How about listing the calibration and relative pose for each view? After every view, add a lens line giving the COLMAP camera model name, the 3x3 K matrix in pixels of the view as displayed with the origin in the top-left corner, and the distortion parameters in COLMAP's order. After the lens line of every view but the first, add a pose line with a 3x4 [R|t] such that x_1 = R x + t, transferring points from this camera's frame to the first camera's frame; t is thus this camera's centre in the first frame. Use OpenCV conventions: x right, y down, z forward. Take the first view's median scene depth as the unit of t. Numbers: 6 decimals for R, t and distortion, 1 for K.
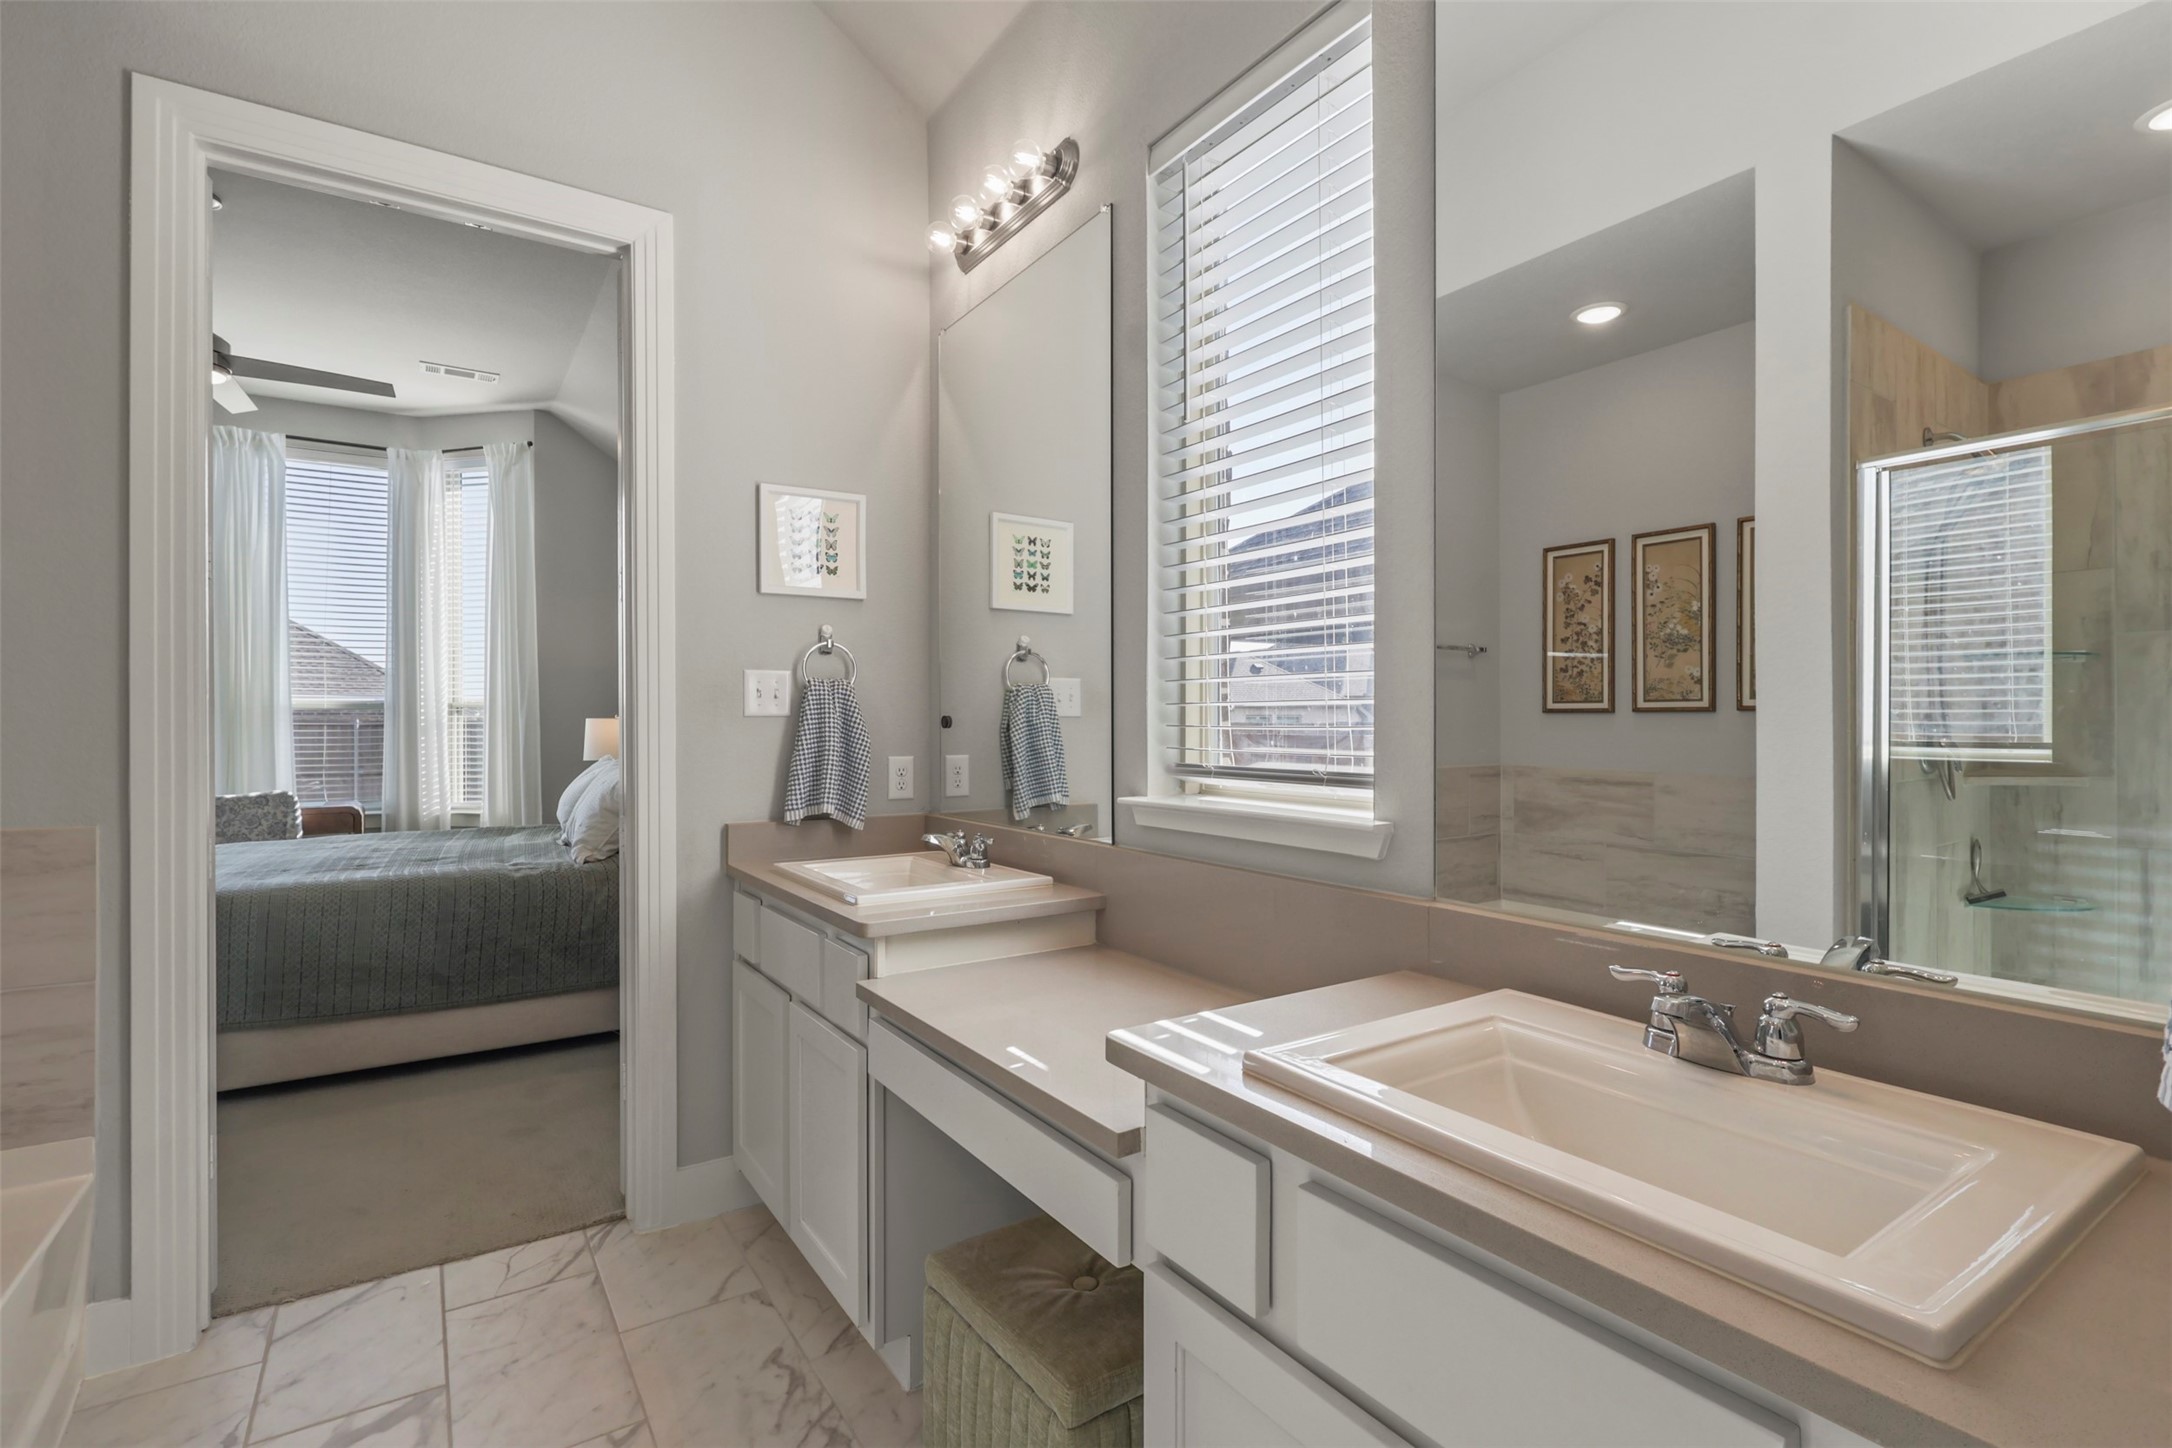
lens RADIAL K [[1006.6, 0, 1083.7], [0, 1006.6, 724.9], [0, 0, 1]] dist [-0.005793, 0.001653]
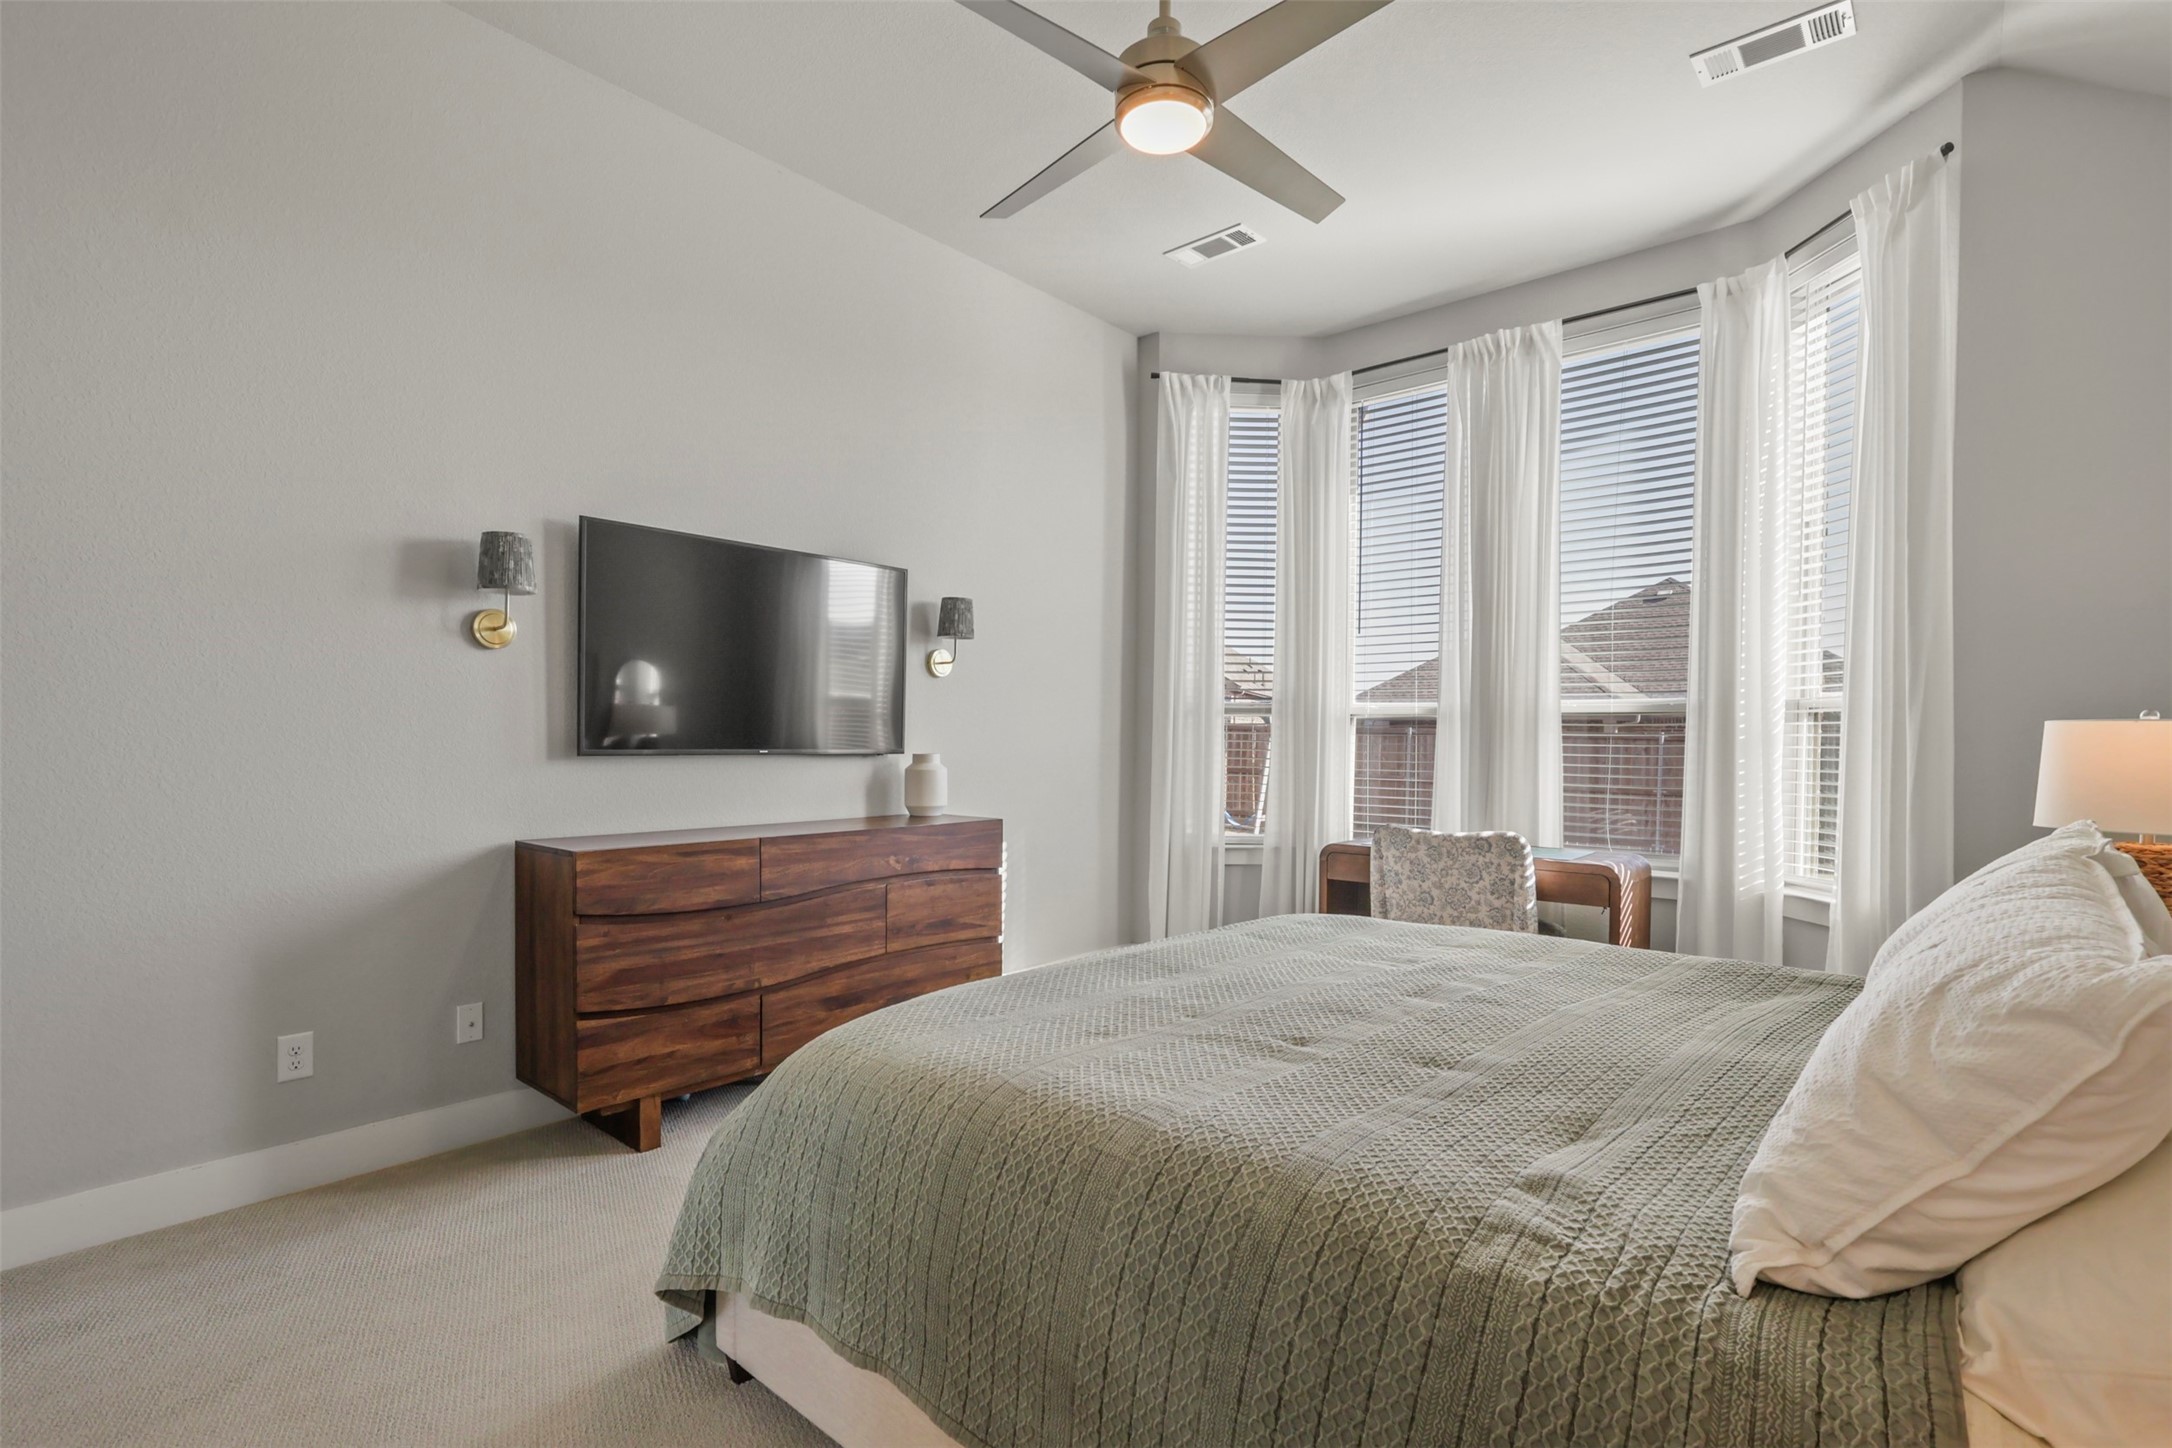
lens RADIAL K [[1006.6, 0, 1115.4], [0, 1006.6, 758.7], [0, 0, 1]] dist [-0.005793, 0.001653]
pose [[0.283213, 0.023512, -0.958769, -0.199383], [-0.007885, 0.999723, 0.022187, 0.002426], [0.959025, 0.001276, 0.283320, 0.486404]]
